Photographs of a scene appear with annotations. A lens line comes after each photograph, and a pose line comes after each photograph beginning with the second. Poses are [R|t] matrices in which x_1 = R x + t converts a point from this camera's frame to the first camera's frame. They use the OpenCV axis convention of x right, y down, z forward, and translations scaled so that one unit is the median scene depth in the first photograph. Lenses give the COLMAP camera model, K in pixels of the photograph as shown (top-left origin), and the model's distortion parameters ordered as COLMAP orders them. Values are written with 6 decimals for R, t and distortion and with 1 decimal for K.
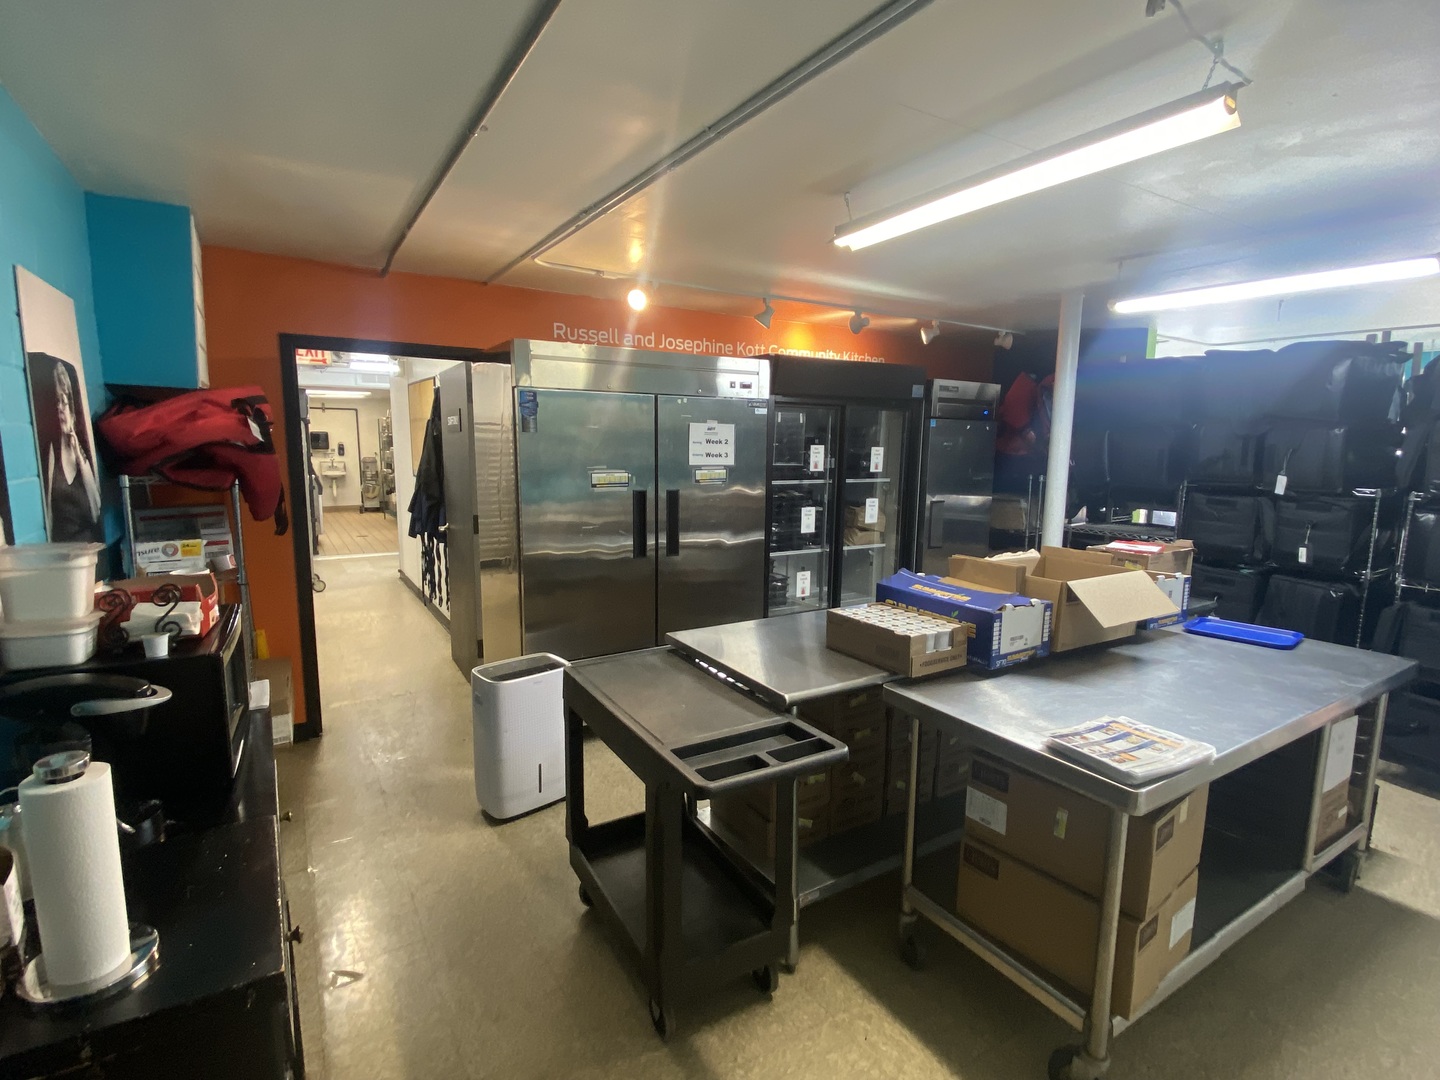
lens RADIAL K [[688.3, 0, 720.0], [0, 688.3, 540.0], [0, 0, 1]] dist [0.046776, -0.050141]
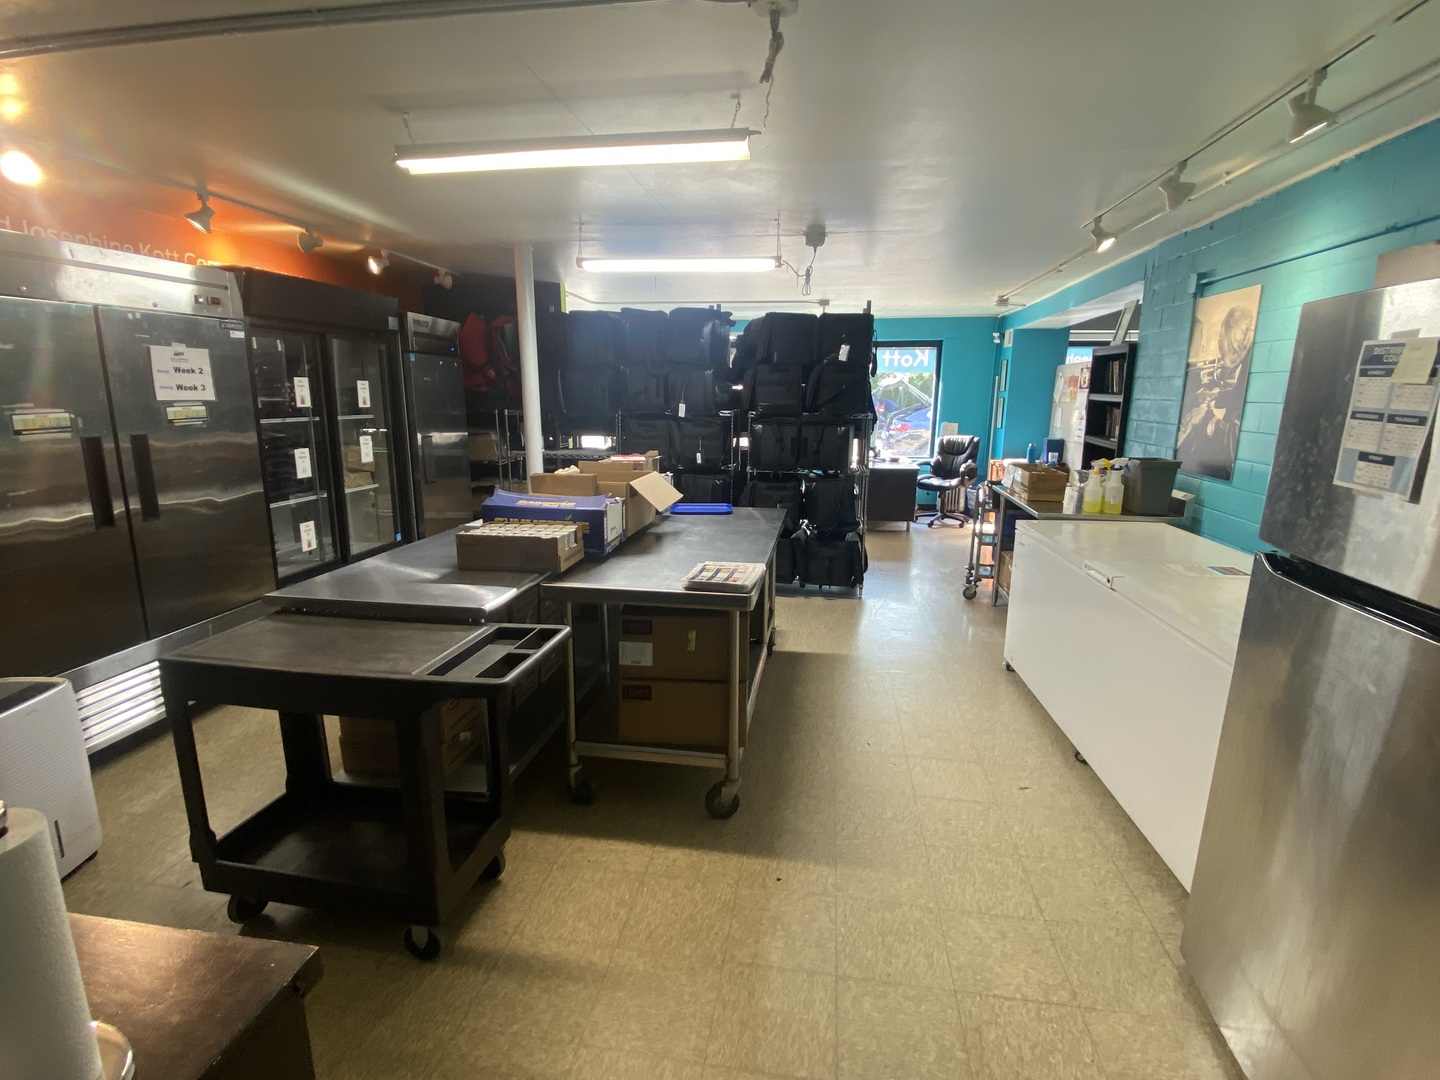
lens RADIAL K [[688.3, 0, 720.0], [0, 688.3, 540.0], [0, 0, 1]] dist [0.046776, -0.050141]
pose [[0.646097, -0.163564, 0.745523, -0.240237], [0.104747, 0.986528, 0.125662, 0.013824], [-0.756033, -0.003098, 0.654526, 0.011119]]
